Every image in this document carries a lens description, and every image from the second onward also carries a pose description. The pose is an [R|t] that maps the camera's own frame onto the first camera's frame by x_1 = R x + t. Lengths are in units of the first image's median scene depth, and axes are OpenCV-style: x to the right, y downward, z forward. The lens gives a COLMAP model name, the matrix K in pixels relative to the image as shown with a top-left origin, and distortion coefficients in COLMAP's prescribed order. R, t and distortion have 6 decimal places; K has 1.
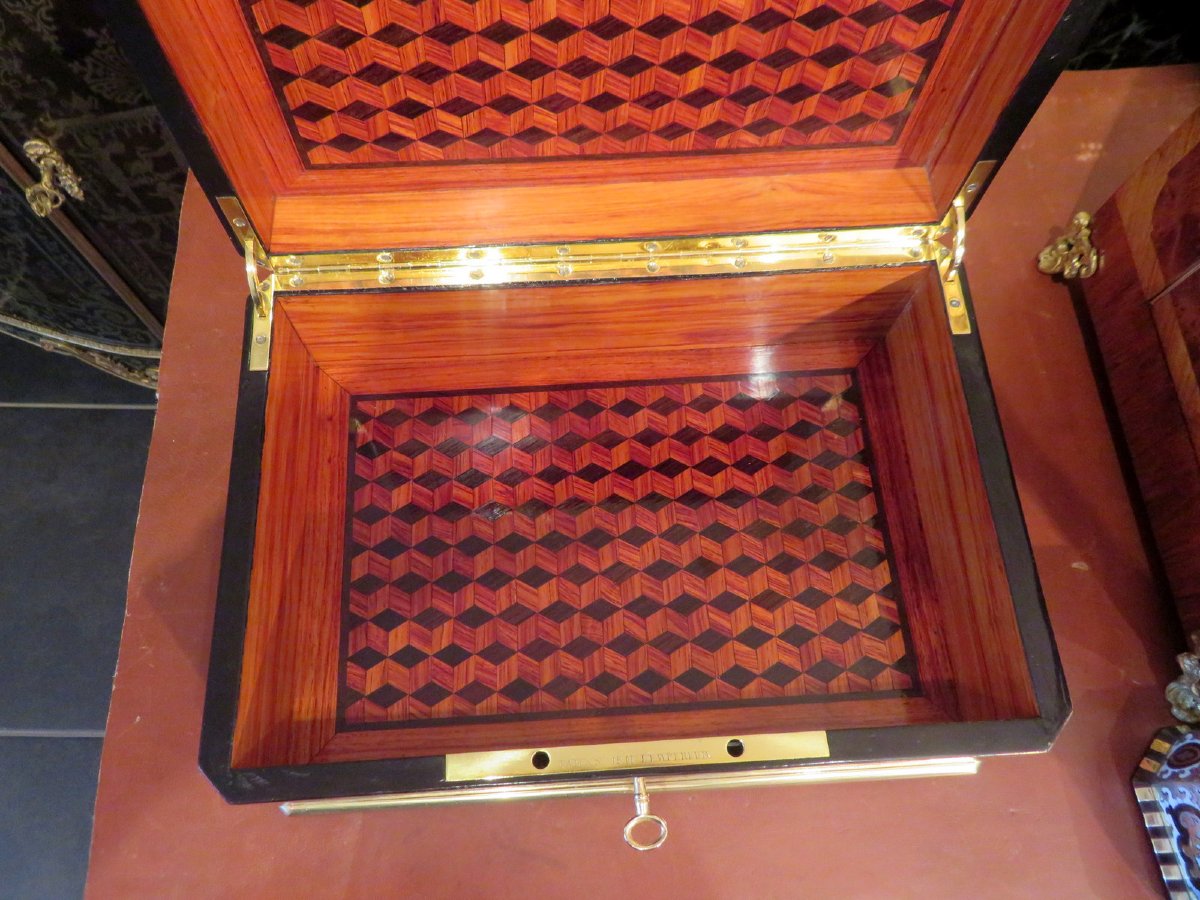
lens RADIAL K [[867.1, 0, 595.6], [0, 867.1, 495.6], [0, 0, 1]] dist [-0.003551, 0.038025]
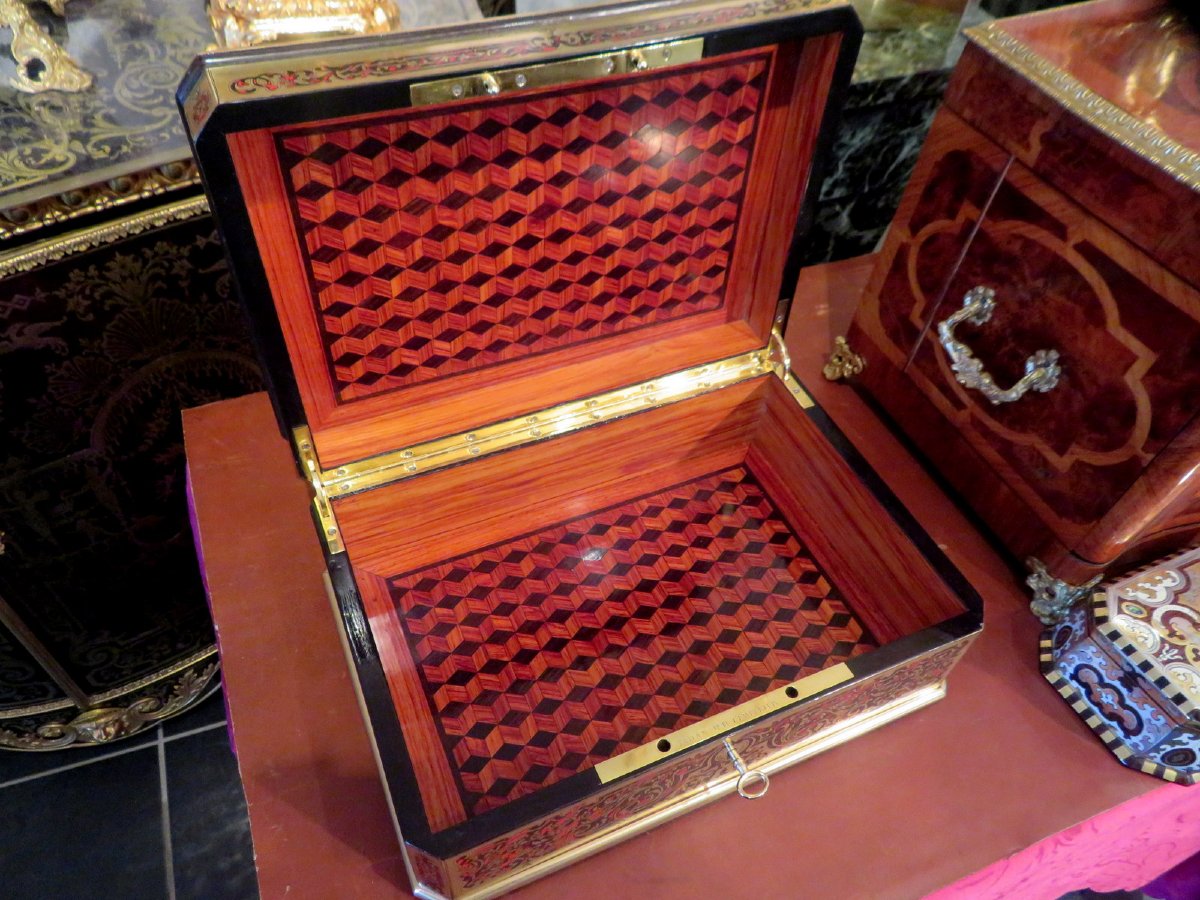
lens RADIAL K [[867.1, 0, 607.9], [0, 867.1, 487.2], [0, 0, 1]] dist [-0.003551, 0.038025]
pose [[0.932879, -0.249033, 0.260229, -0.321346], [0.319926, 0.904815, -0.280994, 0.246460], [-0.165482, 0.345388, 0.923755, -0.261393]]
